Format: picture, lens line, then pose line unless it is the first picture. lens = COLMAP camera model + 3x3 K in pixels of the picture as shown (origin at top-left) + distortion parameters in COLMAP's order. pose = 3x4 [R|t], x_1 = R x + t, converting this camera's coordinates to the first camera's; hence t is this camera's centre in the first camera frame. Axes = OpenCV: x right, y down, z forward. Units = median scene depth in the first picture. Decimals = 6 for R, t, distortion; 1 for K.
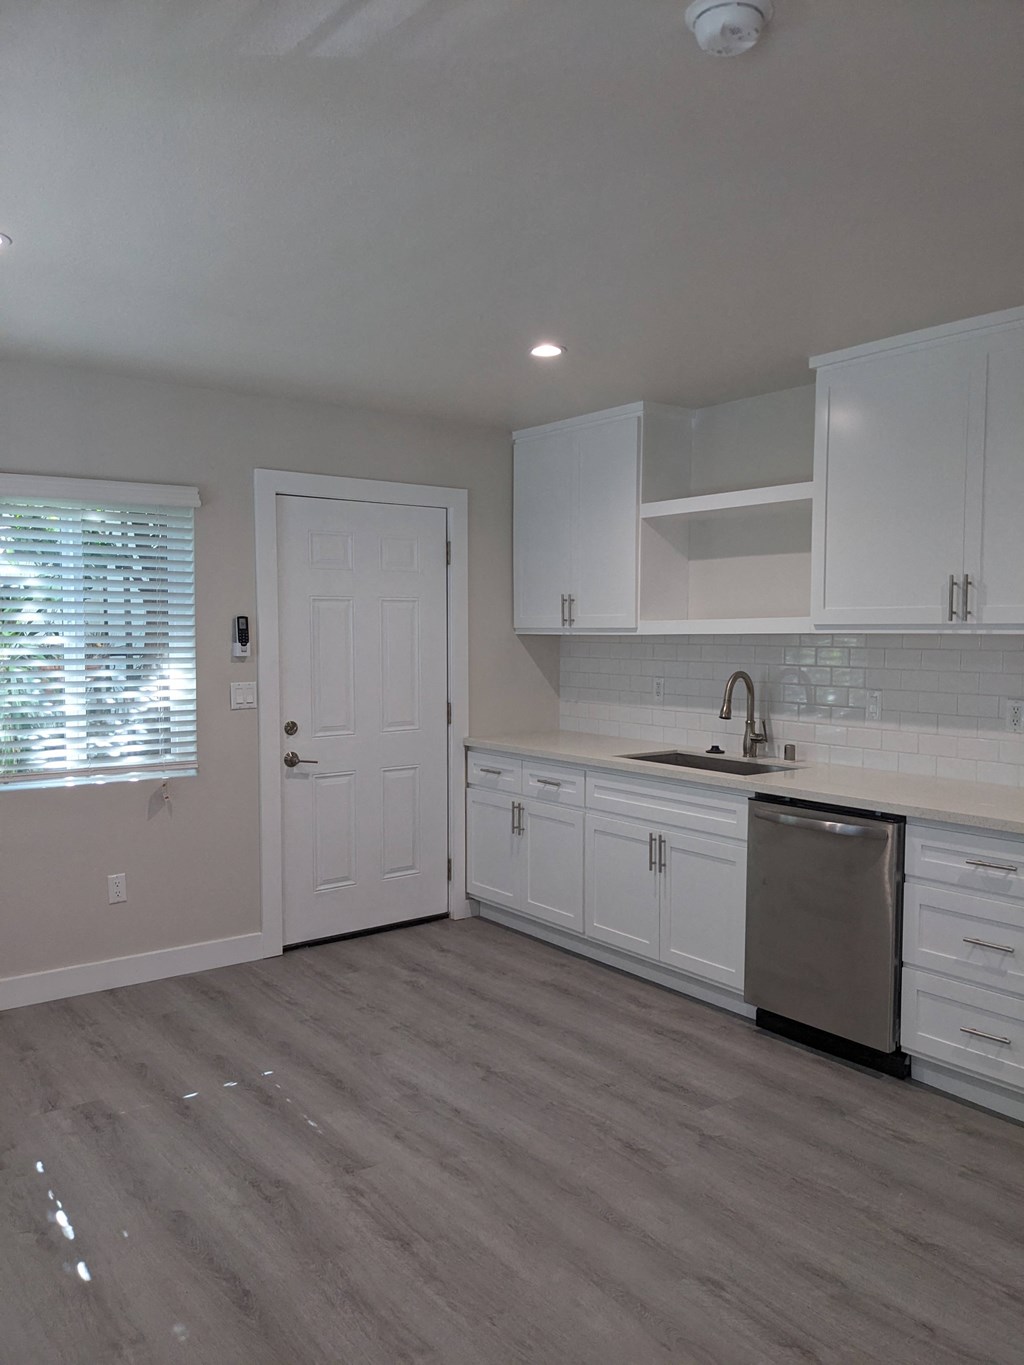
lens RADIAL K [[1064.0, 0, 510.4], [0, 1064.0, 700.5], [0, 0, 1]] dist [0.015199, -0.003327]
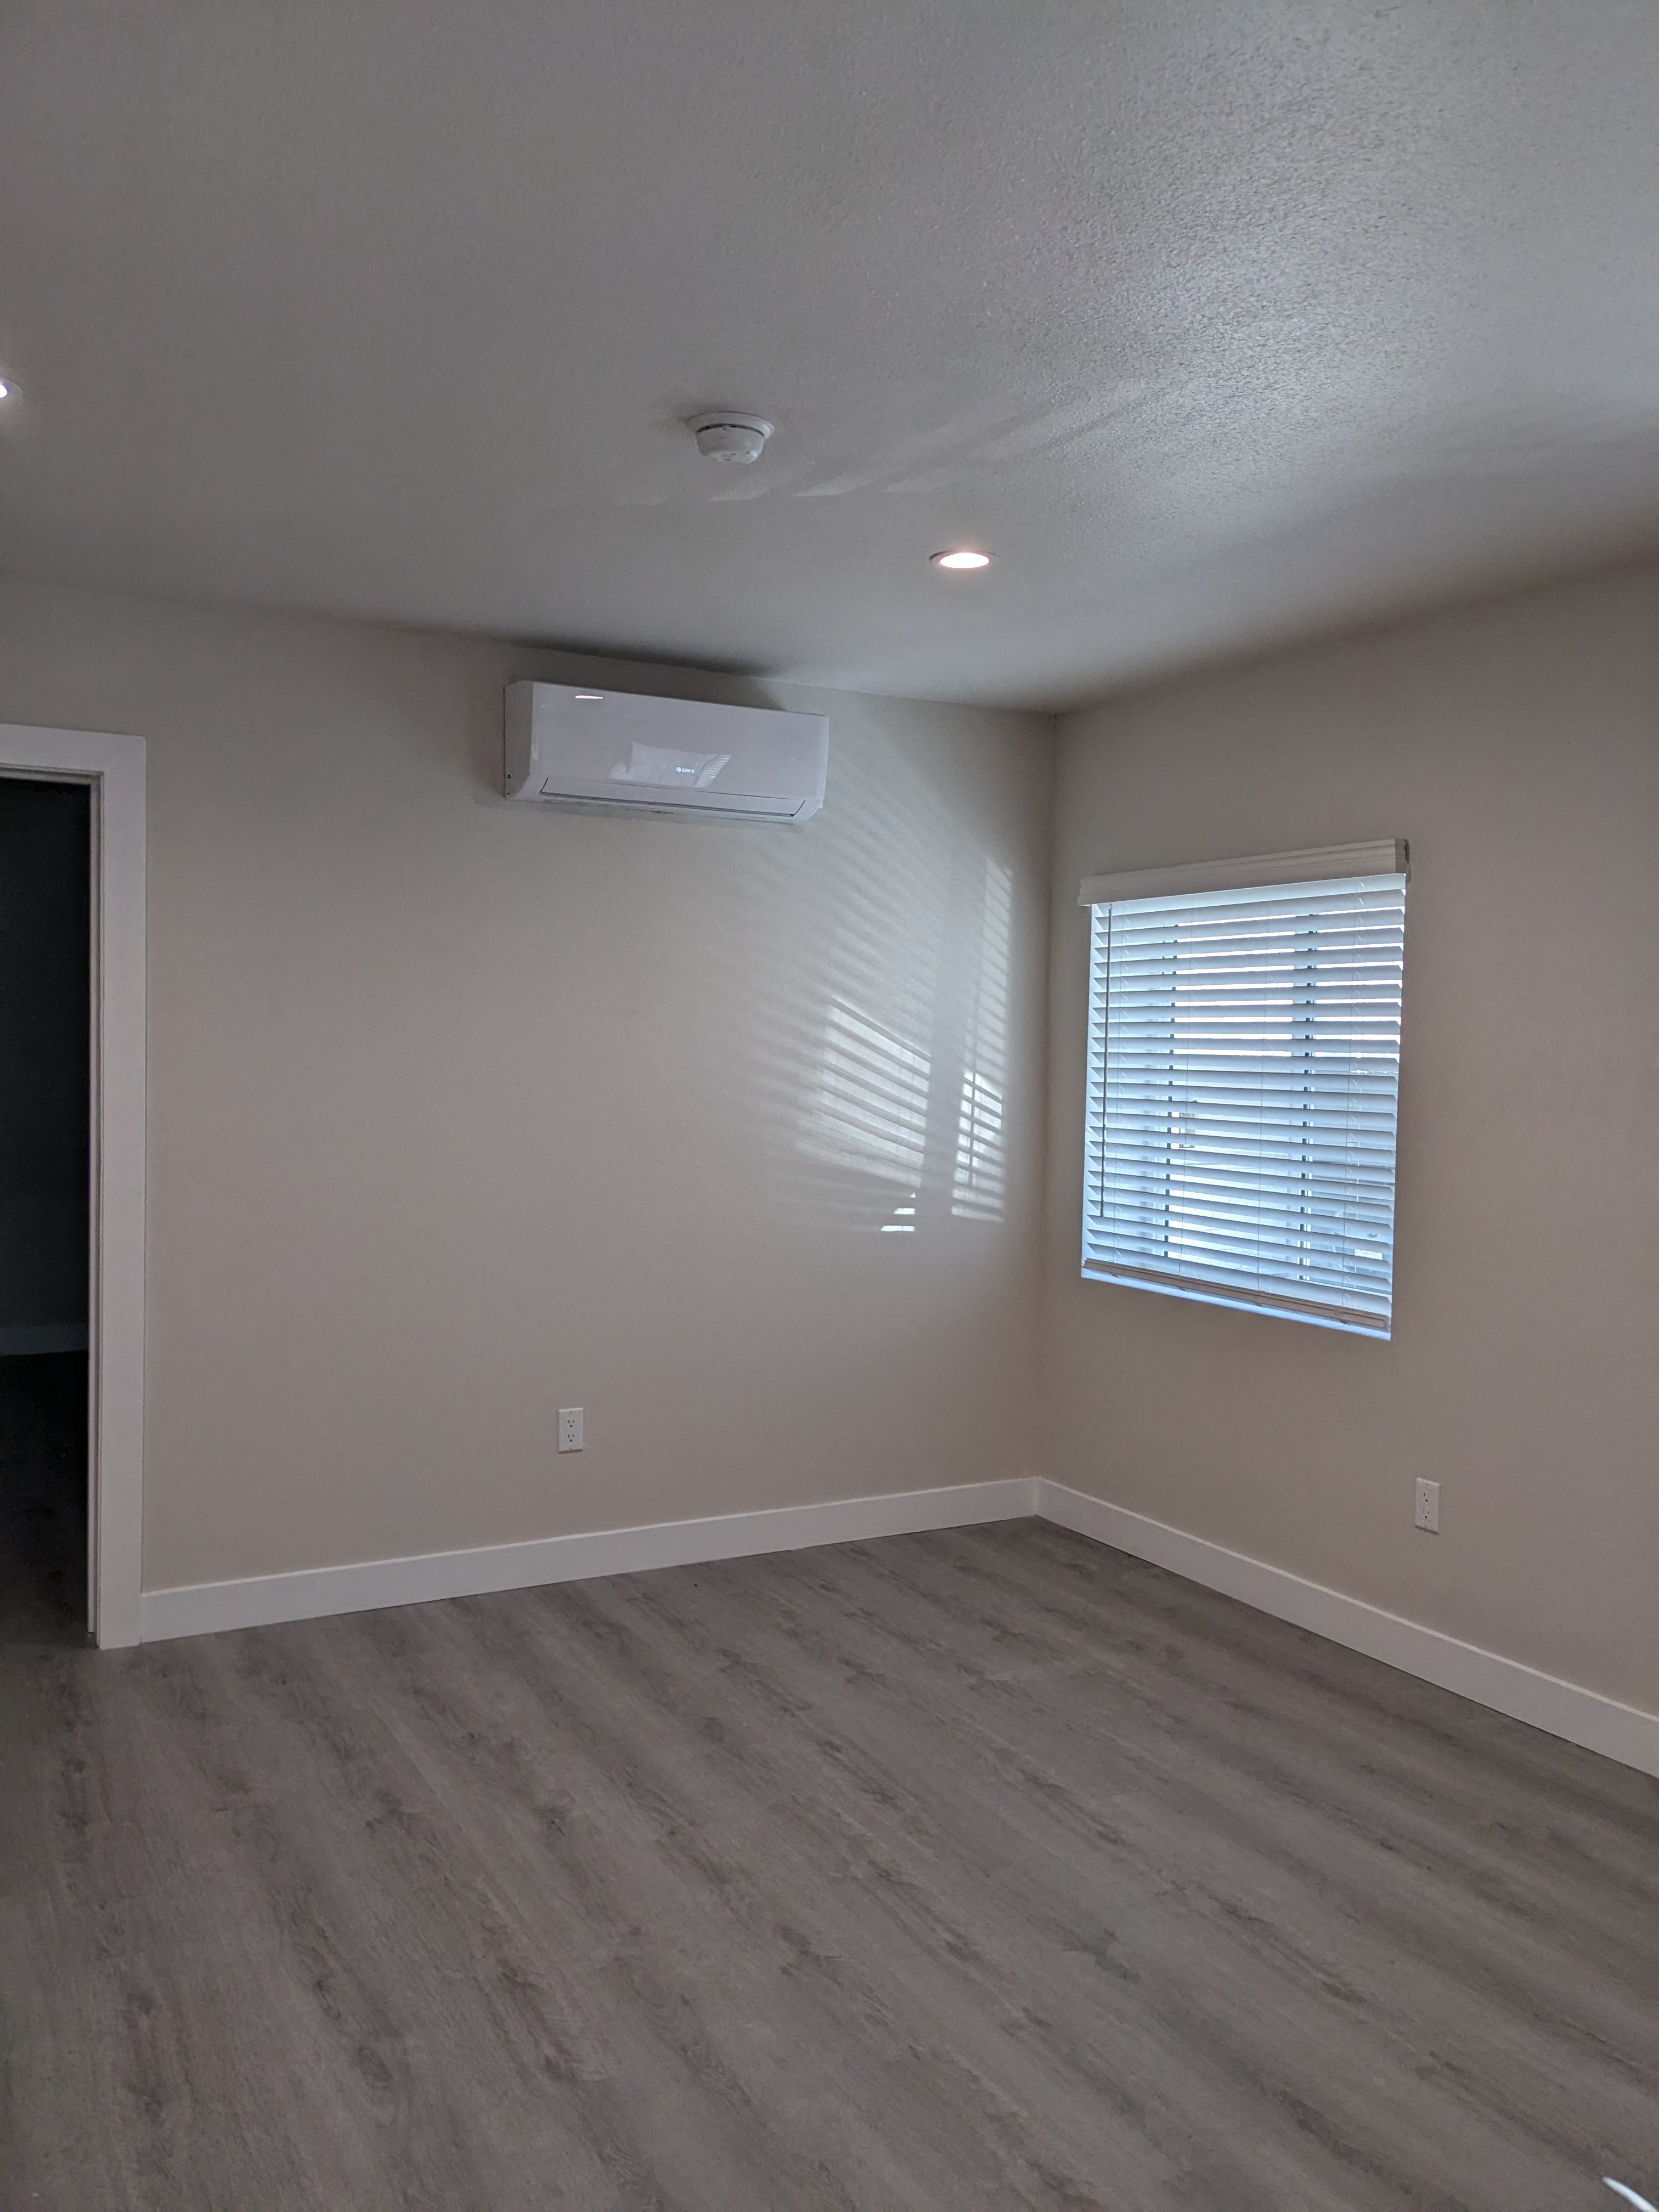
lens RADIAL K [[1779.8, 0, 818.7], [0, 1779.8, 1100.9], [0, 0, 1]] dist [0.088421, -0.115613]
pose [[-0.986848, -0.020402, 0.160359, -0.067151], [-0.003405, 0.994407, 0.105560, -0.074738], [-0.161616, 0.103626, -0.981398, 1.073022]]
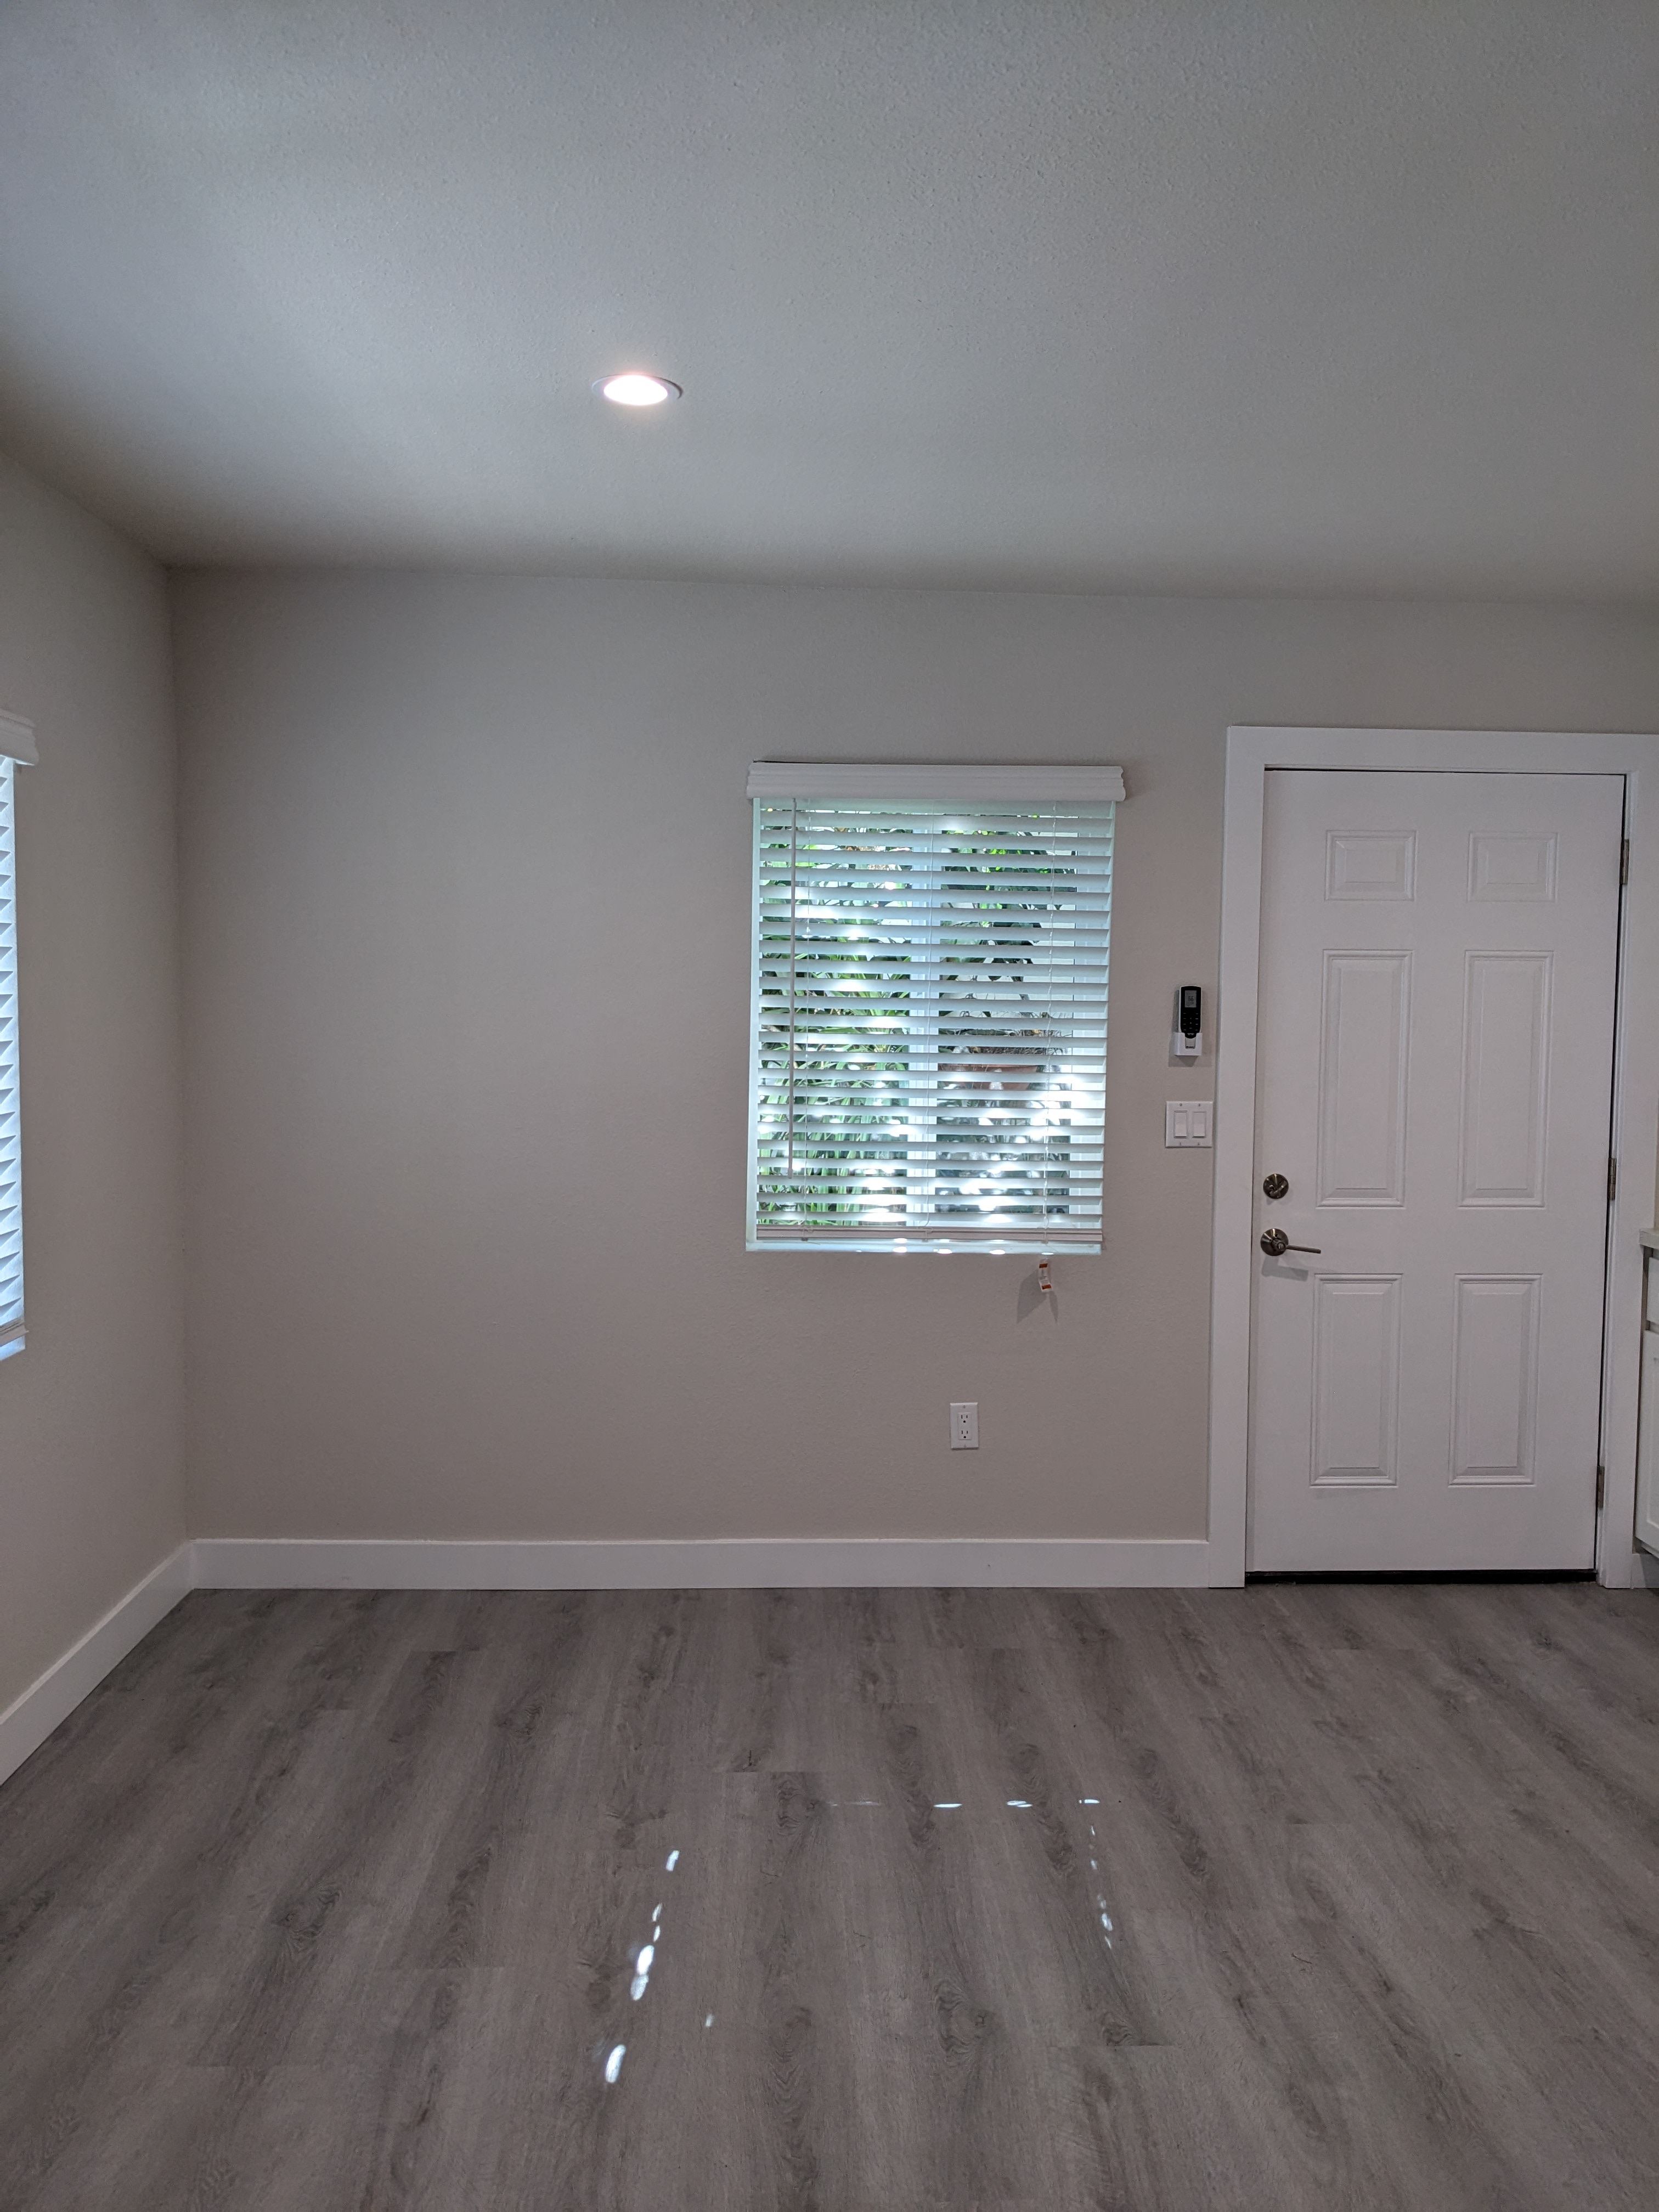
lens RADIAL K [[1728.3, 0, 886.8], [0, 1728.3, 1106.3], [0, 0, 1]] dist [0.088704, -0.116516]
pose [[0.831630, 0.044815, -0.553519, 0.139961], [-0.051426, 0.998670, 0.003590, -0.009636], [0.552944, 0.025480, 0.832829, 0.135680]]
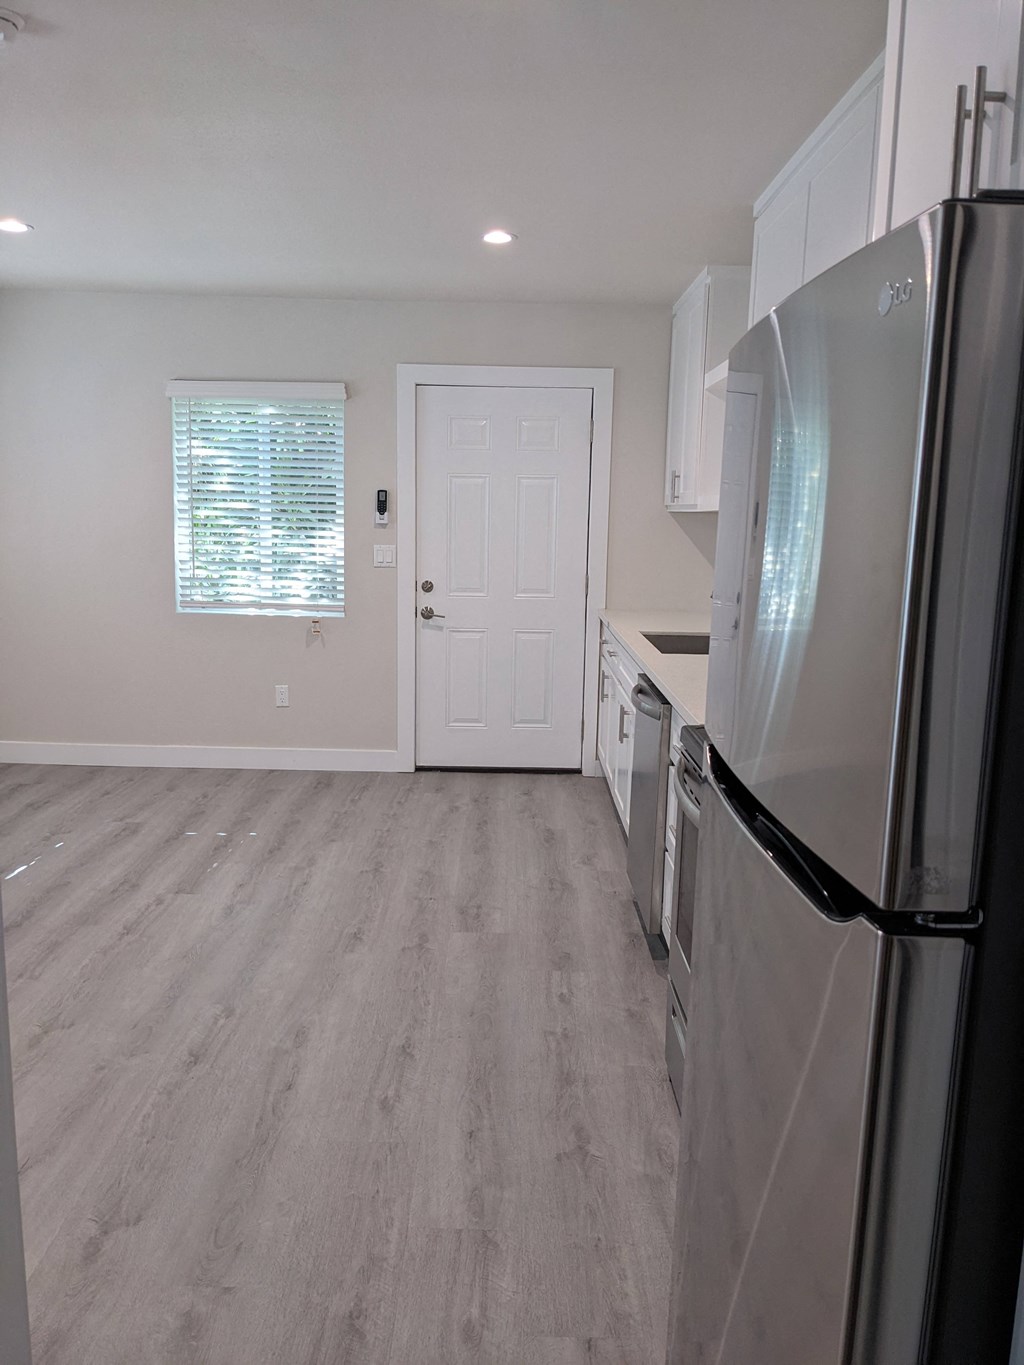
lens RADIAL K [[1062.5, 0, 504.9], [0, 1062.5, 674.5], [0, 0, 1]] dist [0.078201, -0.107582]
pose [[0.797428, 0.109686, -0.593361, 0.633606], [-0.062971, 0.993098, 0.098952, 0.000955], [0.600119, -0.041542, 0.798831, 0.108183]]
